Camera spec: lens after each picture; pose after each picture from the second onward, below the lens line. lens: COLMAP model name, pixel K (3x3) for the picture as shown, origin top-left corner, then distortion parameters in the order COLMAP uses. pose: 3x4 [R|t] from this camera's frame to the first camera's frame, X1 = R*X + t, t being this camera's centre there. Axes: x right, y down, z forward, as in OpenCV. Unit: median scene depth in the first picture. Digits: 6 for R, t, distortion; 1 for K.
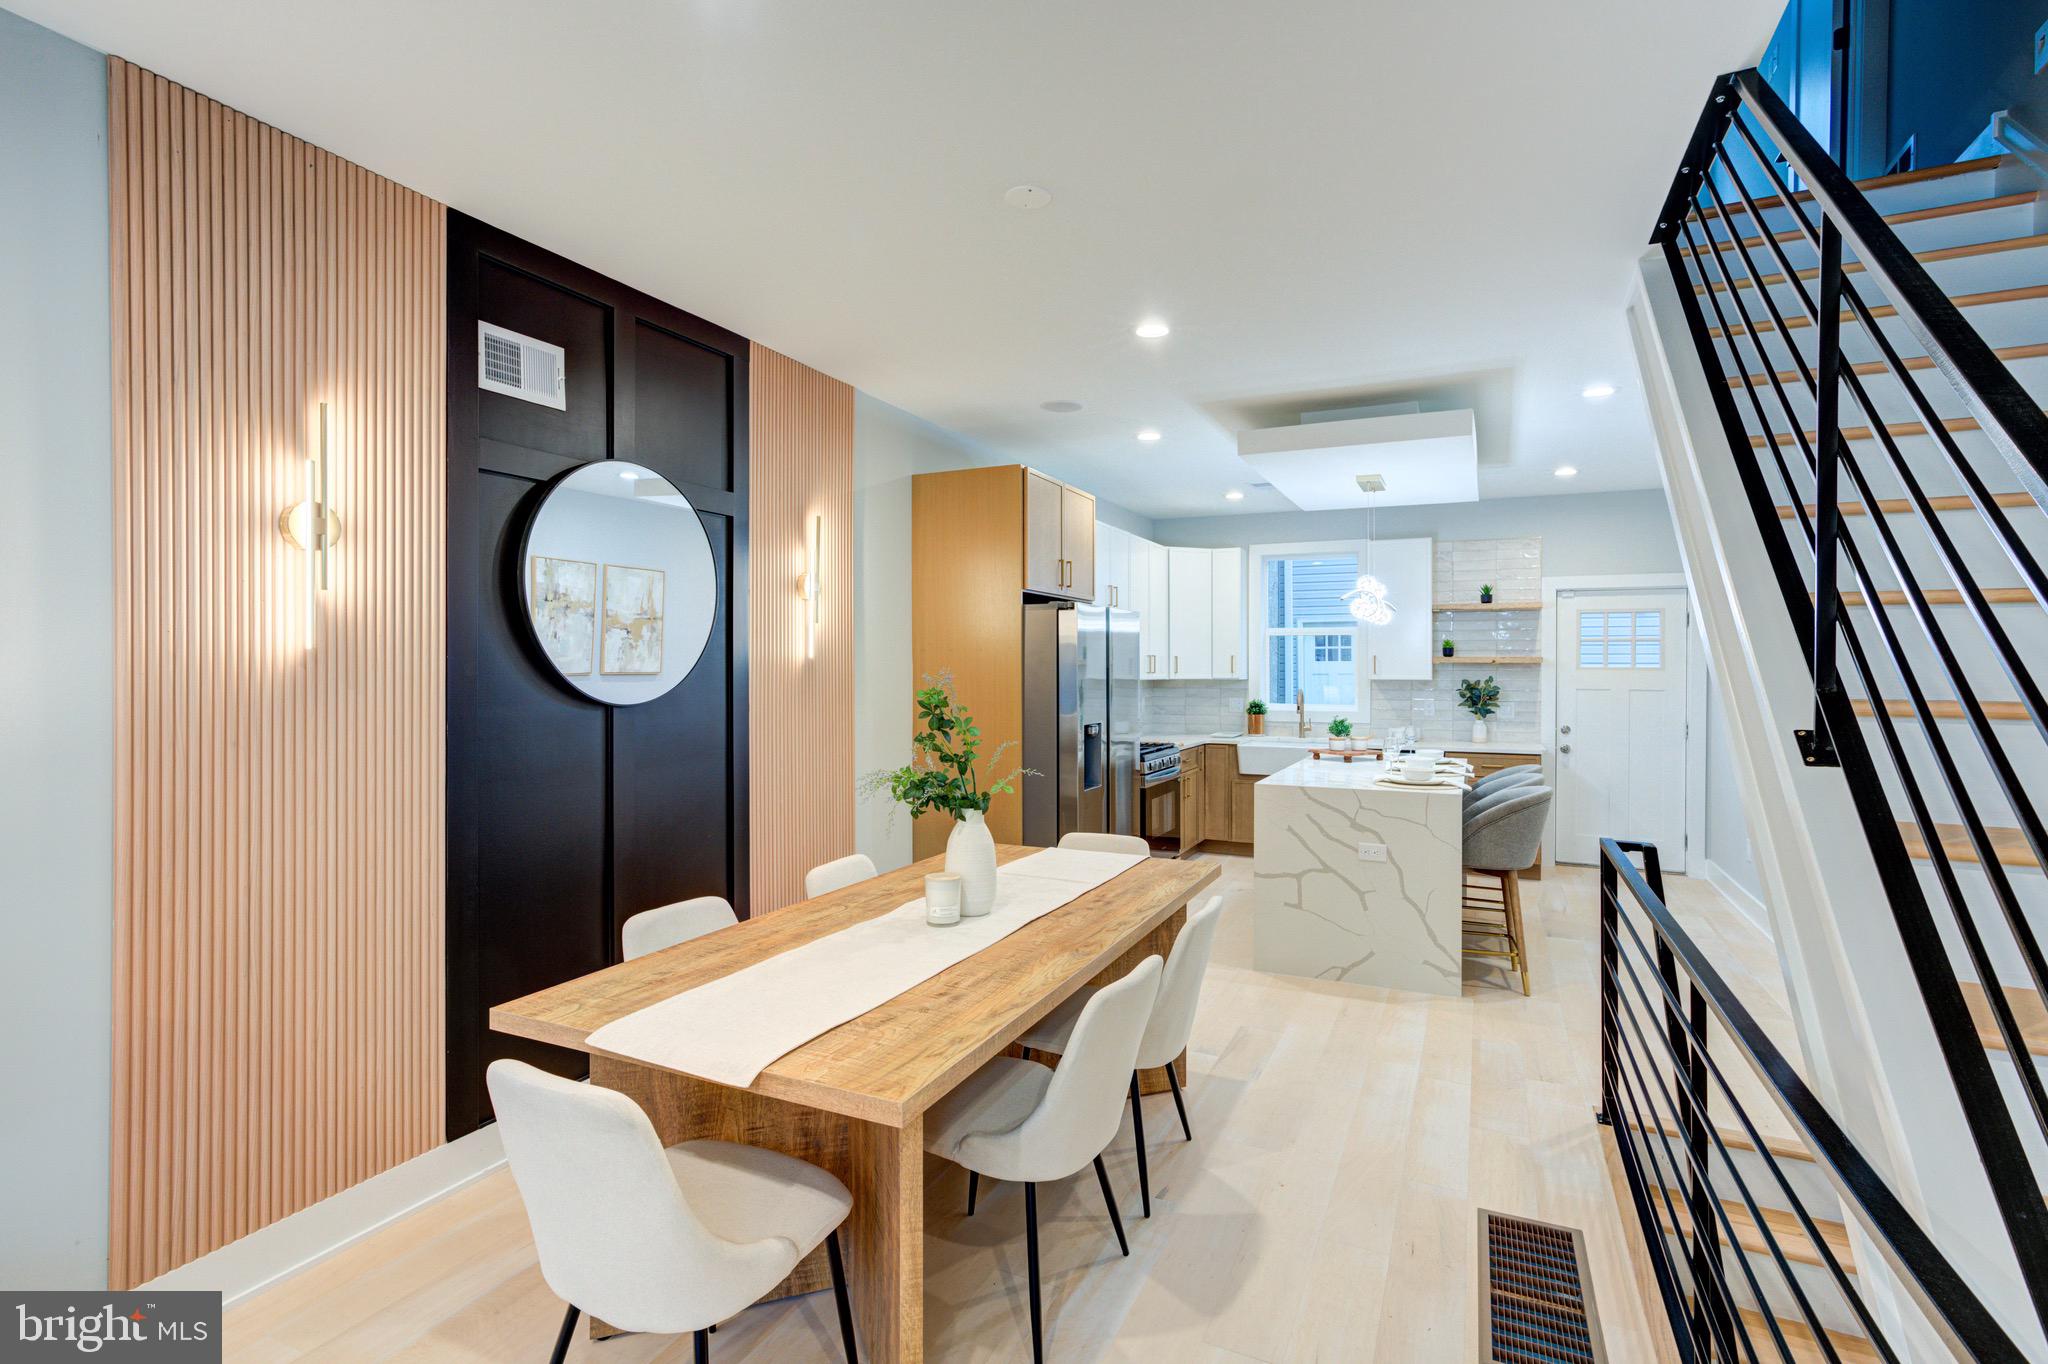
lens RADIAL K [[1000.6, 0, 1049.2], [0, 1000.6, 669.5], [0, 0, 1]] dist [-0.024653, 0.022603]
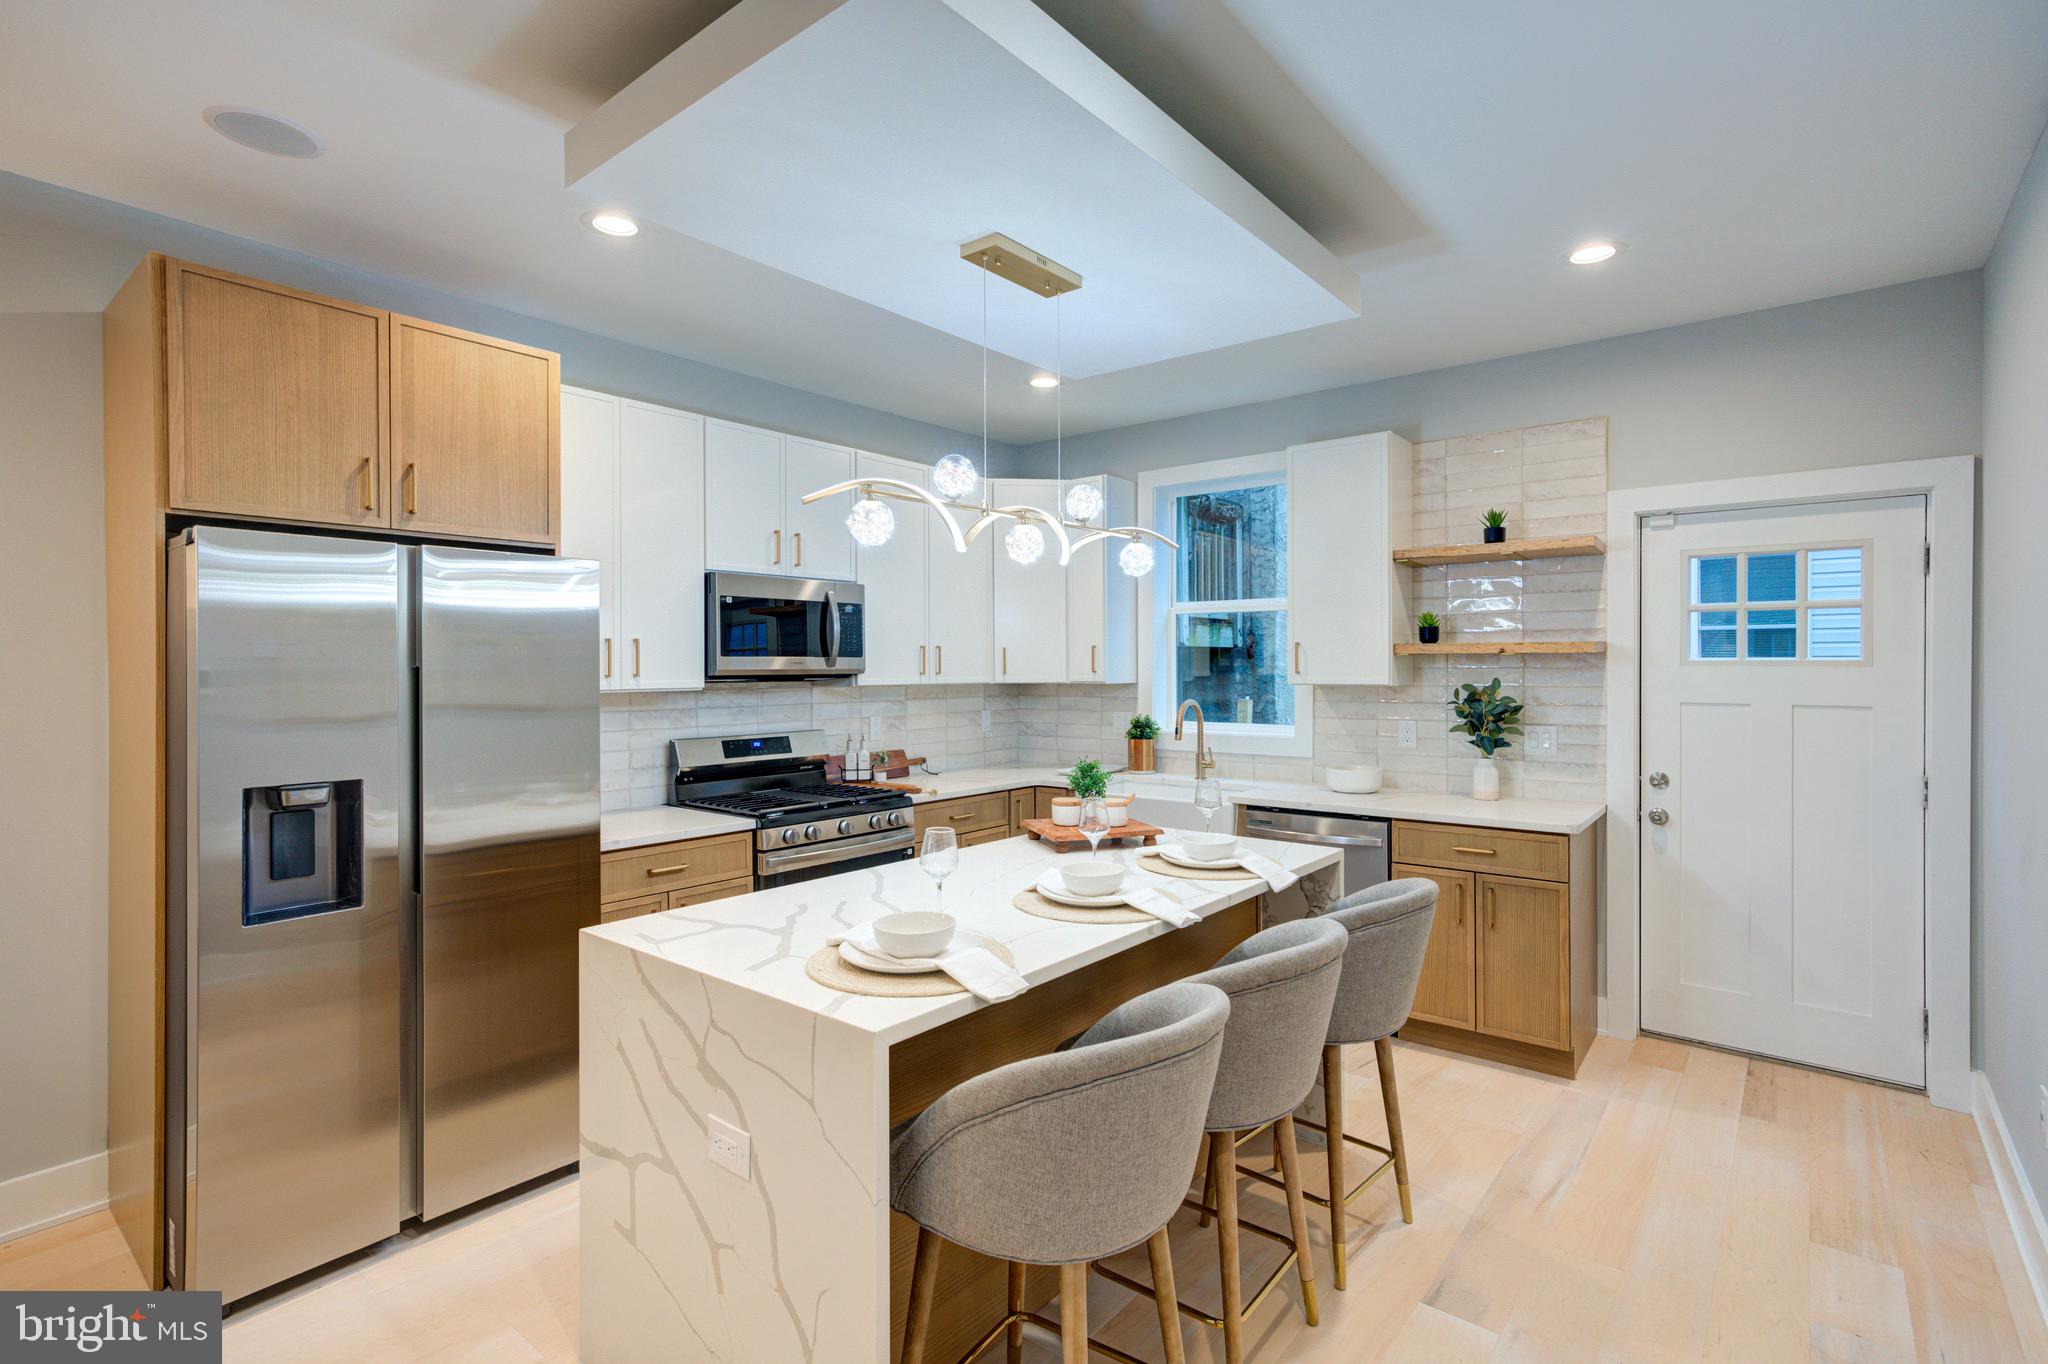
lens RADIAL K [[1000.6, 0, 1049.2], [0, 1000.6, 669.5], [0, 0, 1]] dist [-0.024653, 0.022603]
pose [[0.968784, -0.004266, -0.247868, 0.336815], [0.004555, 0.999989, 0.000590, 0.000639], [0.247863, -0.001700, 0.968794, 0.413445]]
